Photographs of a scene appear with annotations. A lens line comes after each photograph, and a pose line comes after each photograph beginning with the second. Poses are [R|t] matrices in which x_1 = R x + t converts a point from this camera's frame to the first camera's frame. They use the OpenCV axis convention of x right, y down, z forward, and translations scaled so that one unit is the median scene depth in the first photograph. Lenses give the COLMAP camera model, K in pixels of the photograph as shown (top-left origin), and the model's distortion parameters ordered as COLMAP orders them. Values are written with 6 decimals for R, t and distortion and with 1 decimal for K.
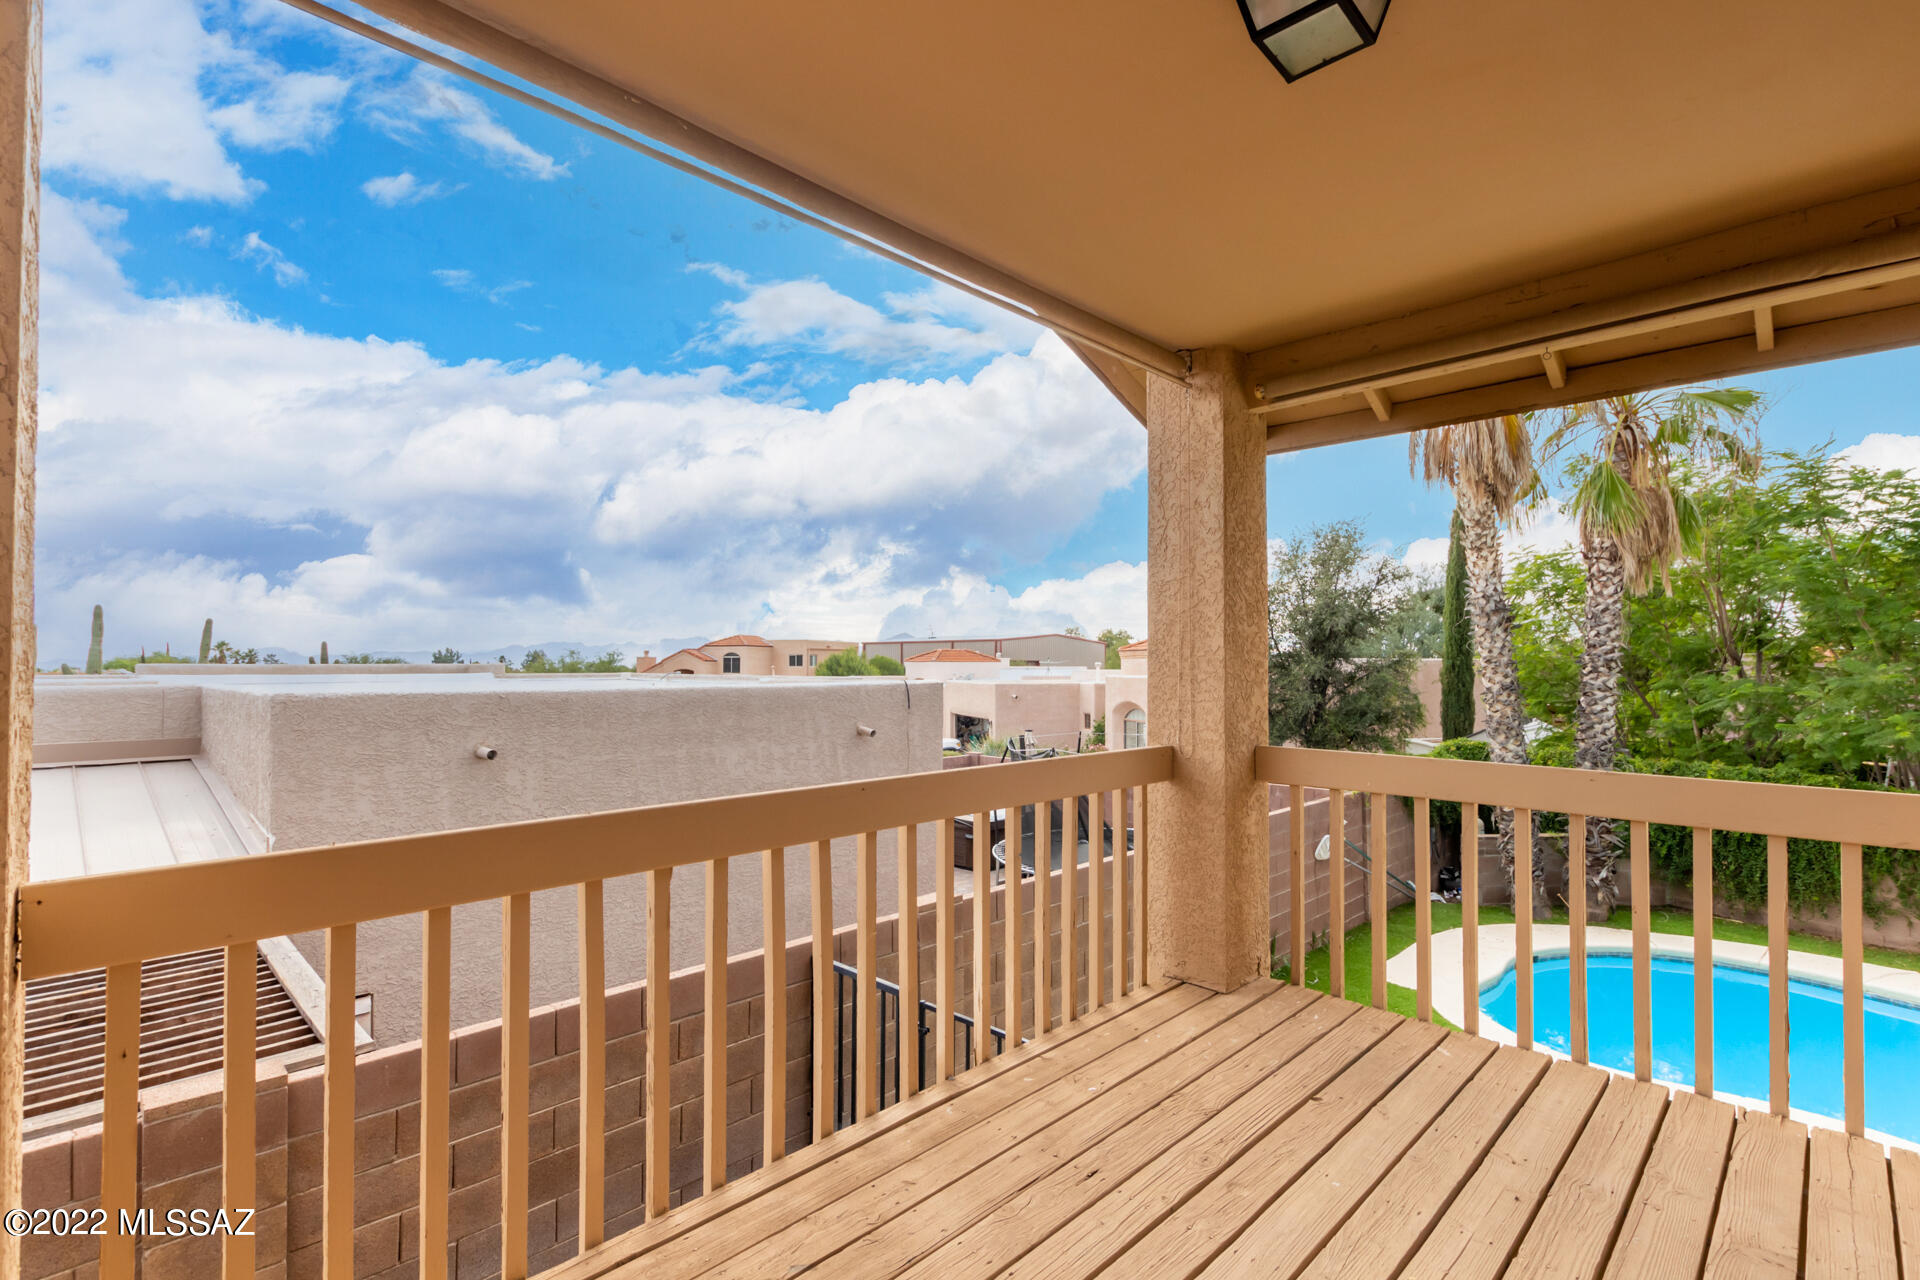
lens RADIAL K [[894.6, 0, 960.0], [0, 894.6, 640.0], [0, 0, 1]] dist [0.000616, -0.000396]
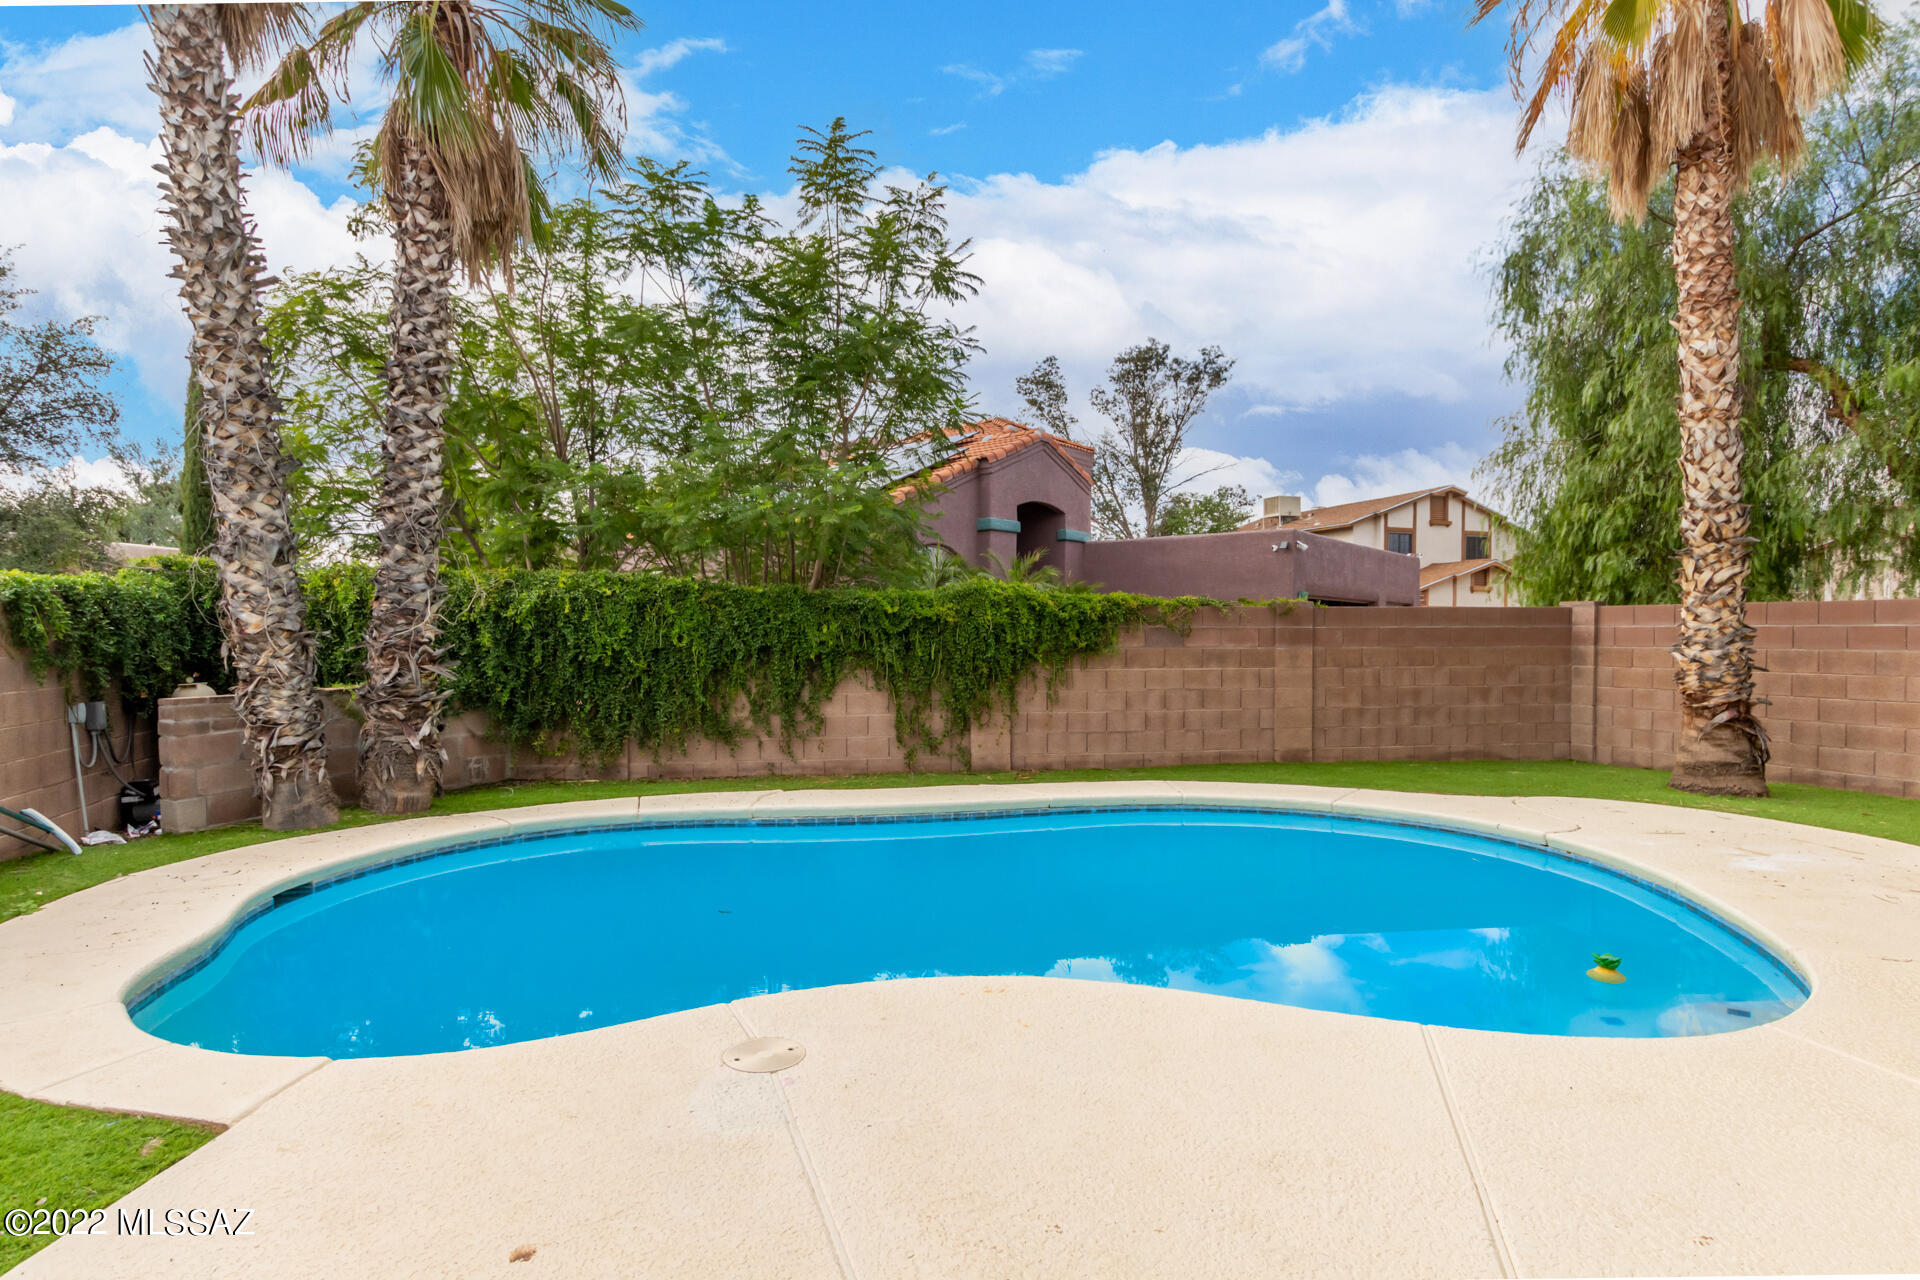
lens RADIAL K [[1006.8, 0, 952.6], [0, 1006.8, 660.8], [0, 0, 1]] dist [0.008822, -0.001050]
pose [[0.431656, -0.030566, 0.901520, 0.261334], [-0.020421, 0.998838, 0.043643, 0.173746], [-0.901807, -0.037249, 0.430530, 0.387933]]
